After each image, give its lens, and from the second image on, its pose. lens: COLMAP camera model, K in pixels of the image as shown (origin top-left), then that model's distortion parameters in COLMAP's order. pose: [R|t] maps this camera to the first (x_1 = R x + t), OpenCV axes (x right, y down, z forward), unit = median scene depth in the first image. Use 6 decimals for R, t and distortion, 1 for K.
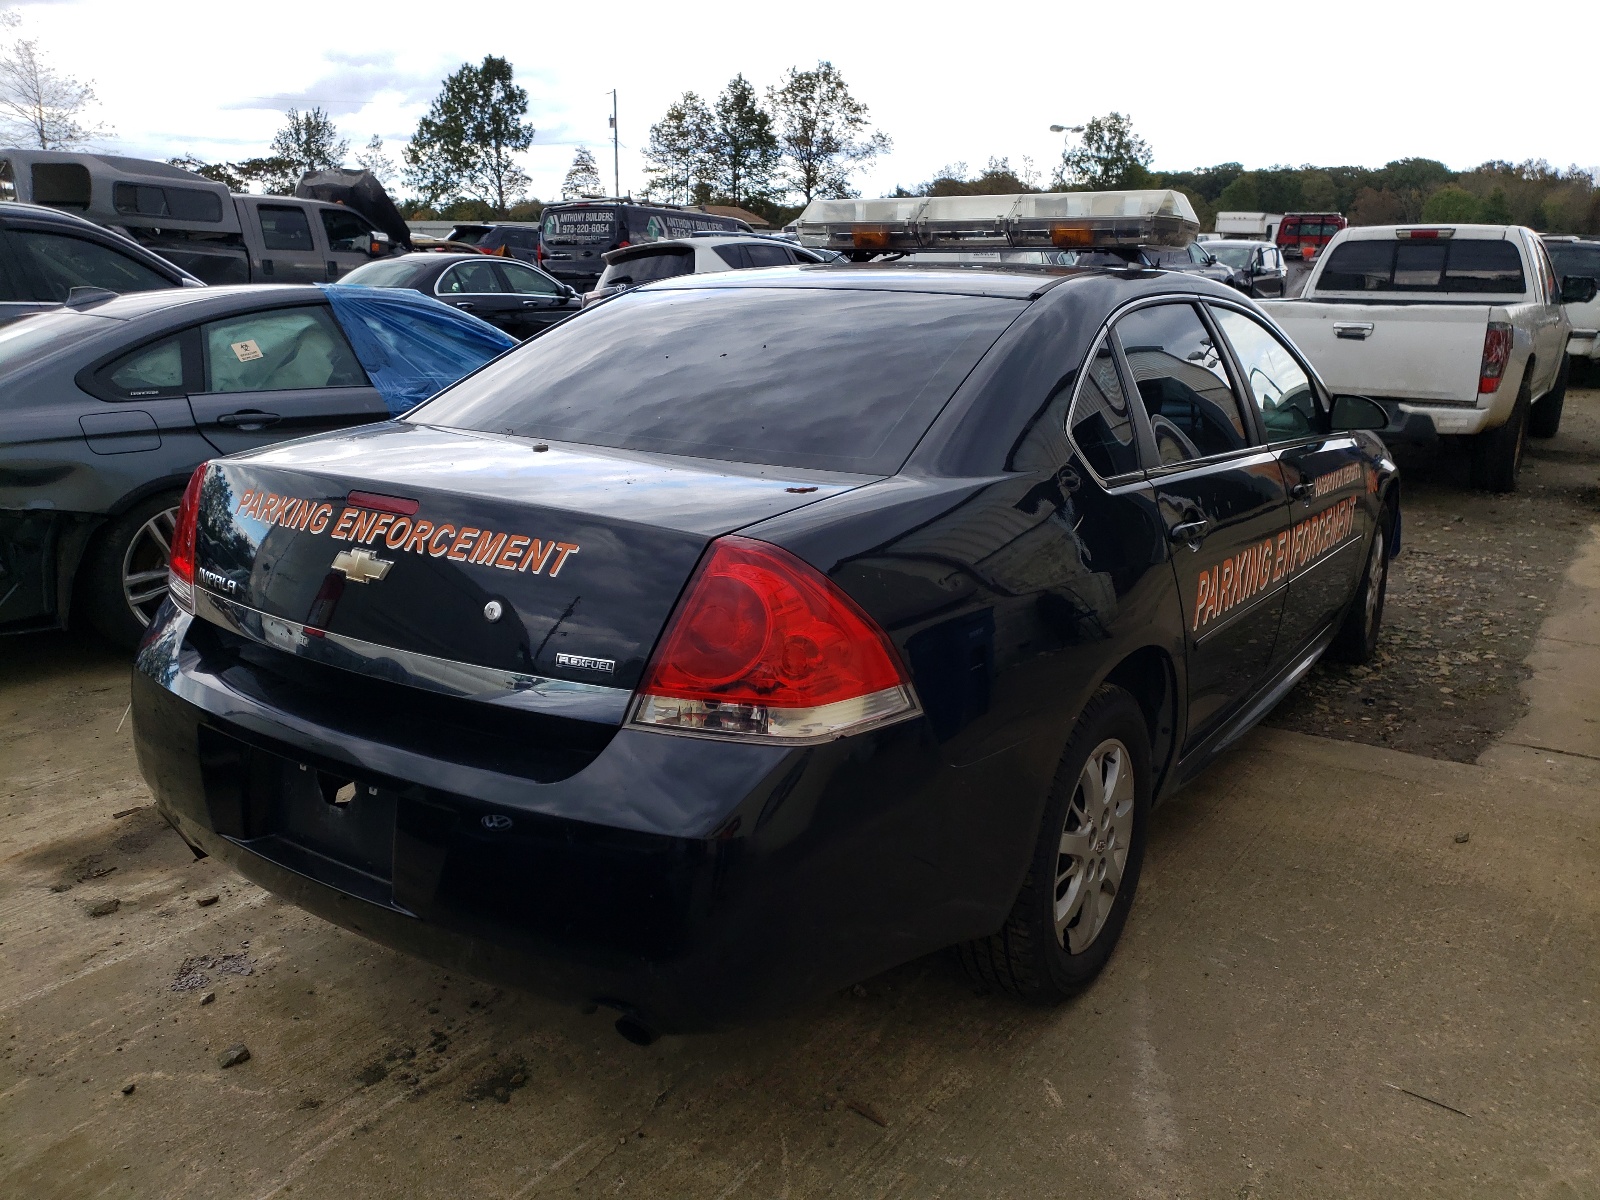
lens RADIAL K [[1273.5, 0, 801.9], [0, 1273.5, 602.2], [0, 0, 1]] dist [0.026595, -0.014883]
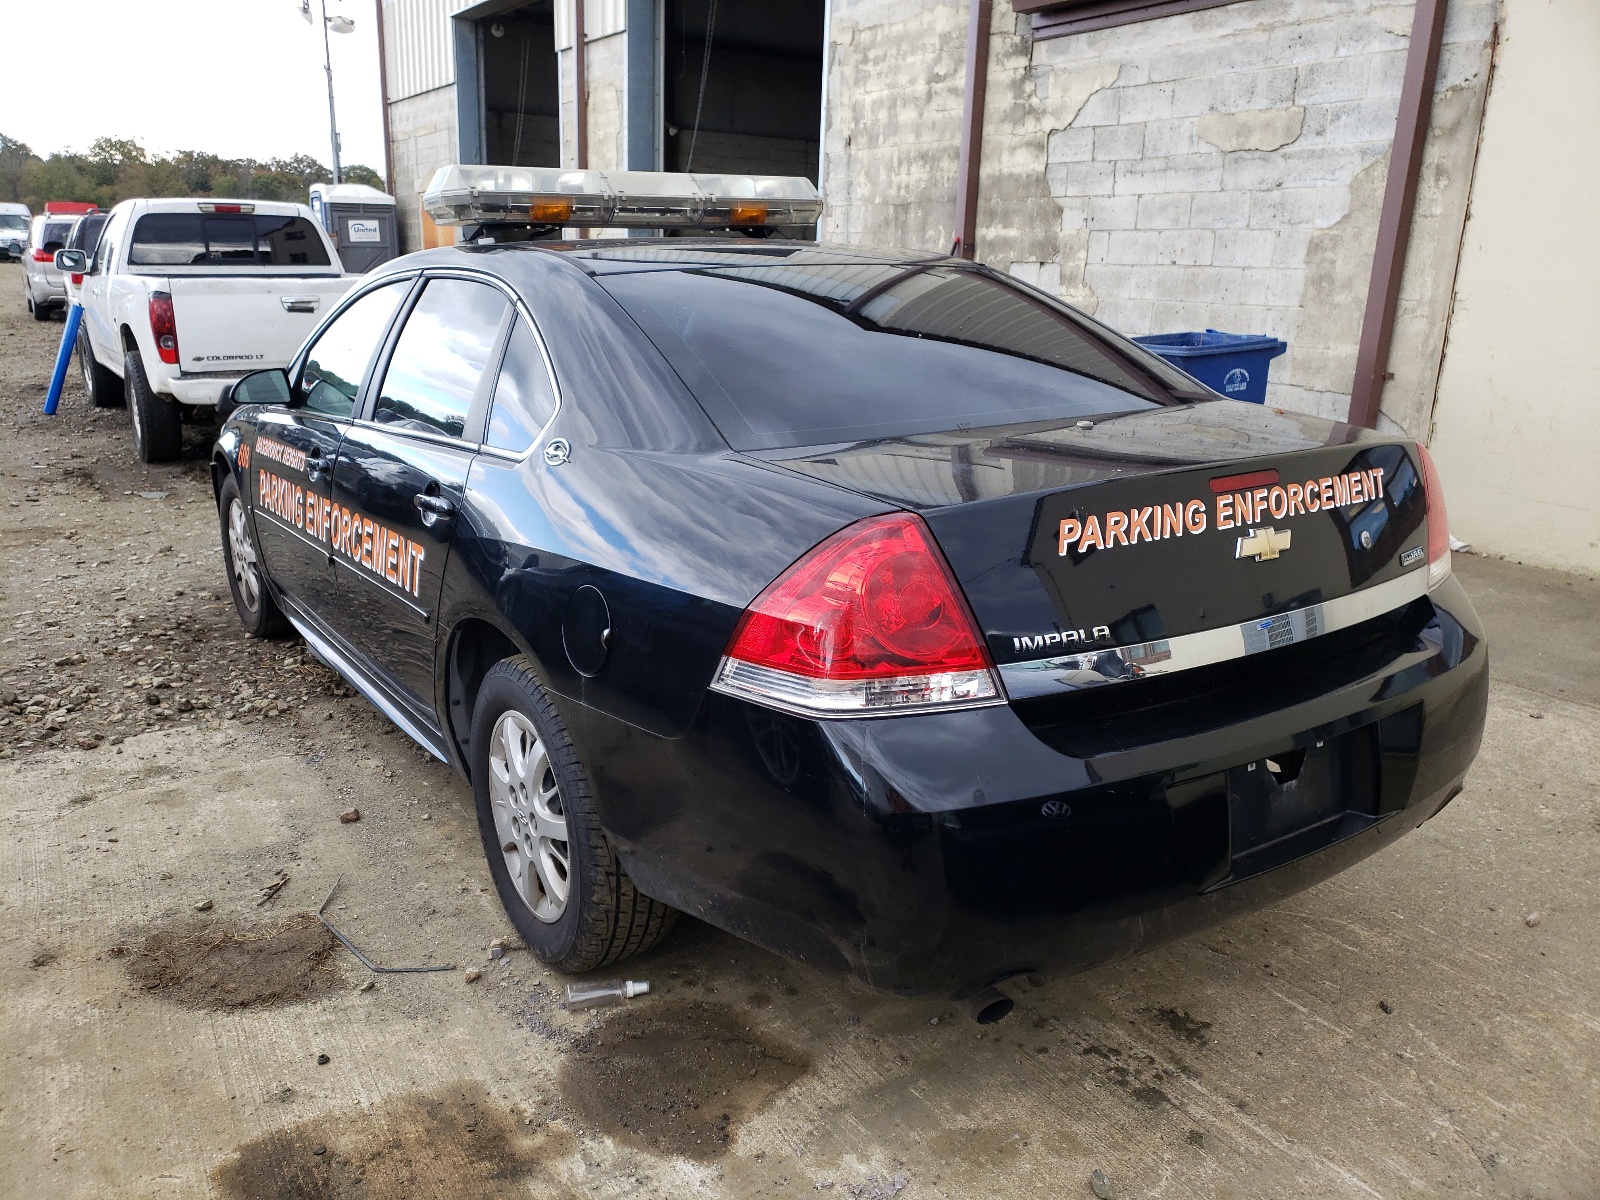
lens RADIAL K [[1273.5, 0, 799.6], [0, 1273.5, 607.5], [0, 0, 1]] dist [0.026595, -0.014883]
pose [[0.368832, -0.260476, 0.892253, -1.228210], [0.239541, 0.954144, 0.179524, -0.220042], [-0.898100, 0.147516, 0.414313, 0.811903]]
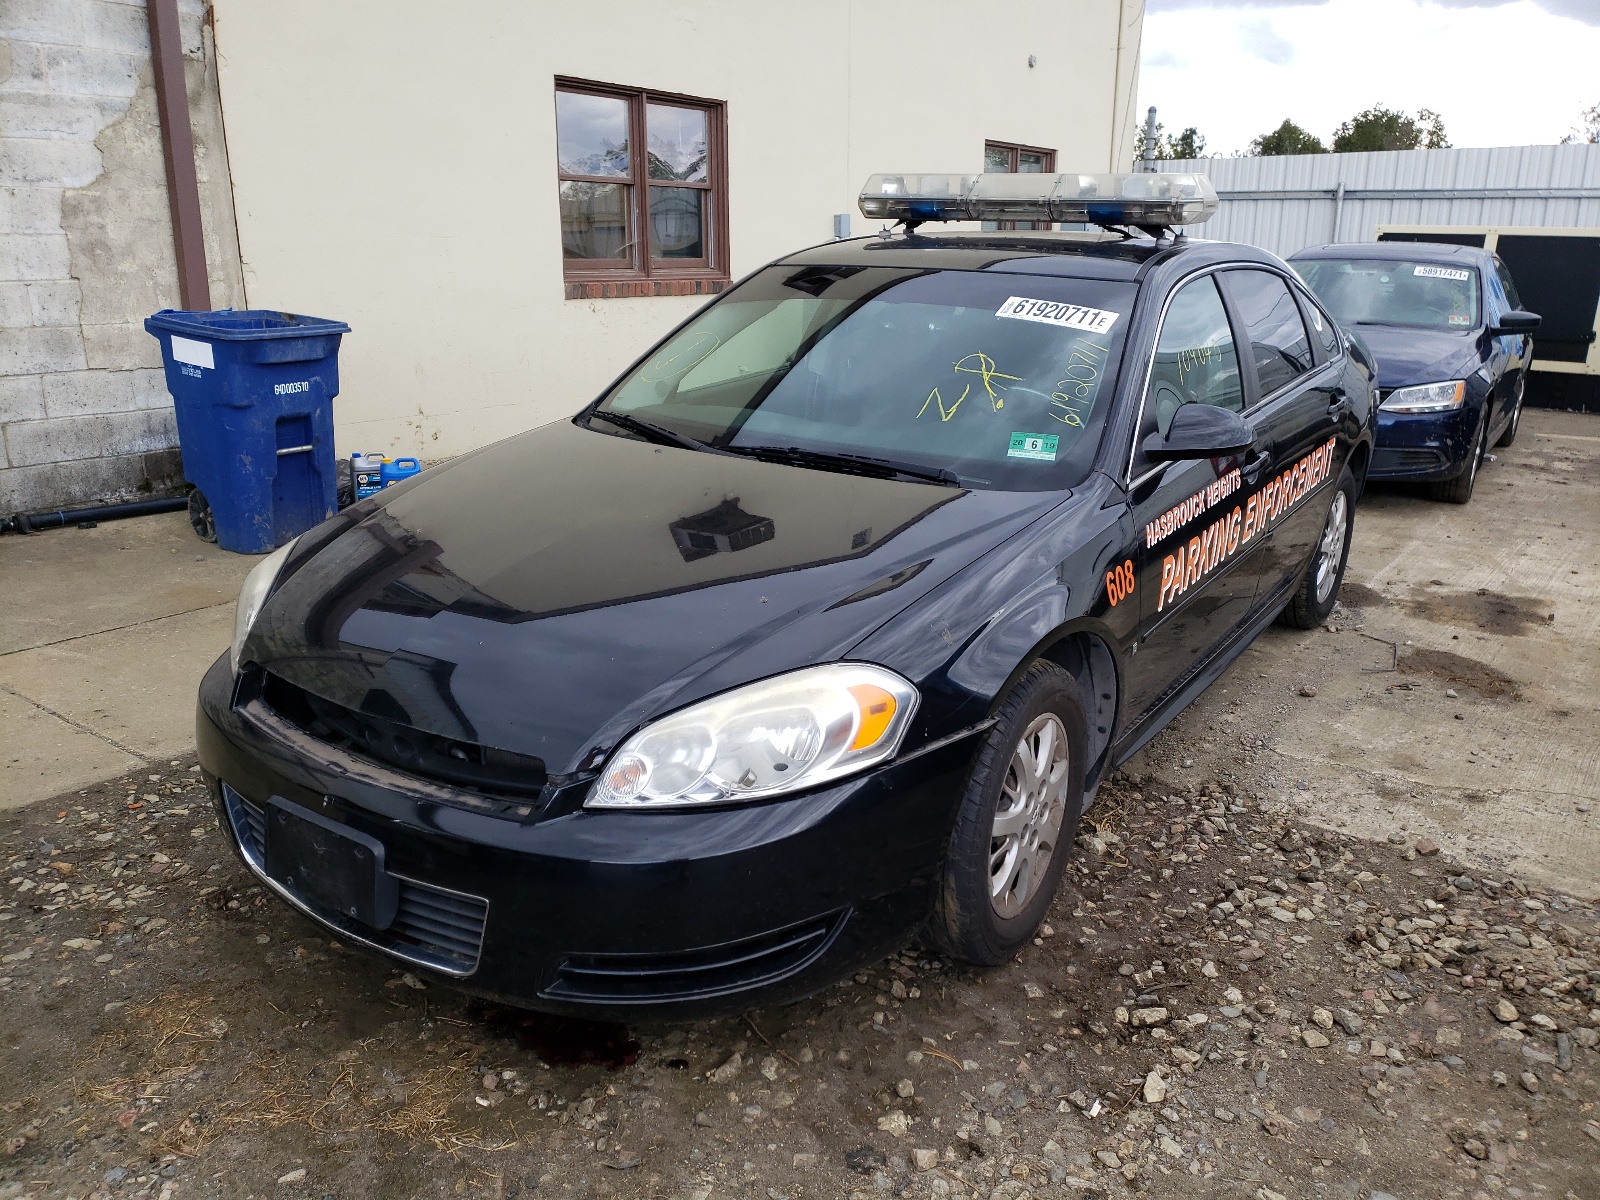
lens RADIAL K [[1273.5, 0, 800.9], [0, 1273.5, 589.3], [0, 0, 1]] dist [0.026595, -0.014883]
pose [[-0.999332, -0.024489, -0.027112, -0.633712], [-0.035036, 0.852741, 0.521157, -0.449881], [0.010357, 0.521759, -0.853030, 1.652819]]
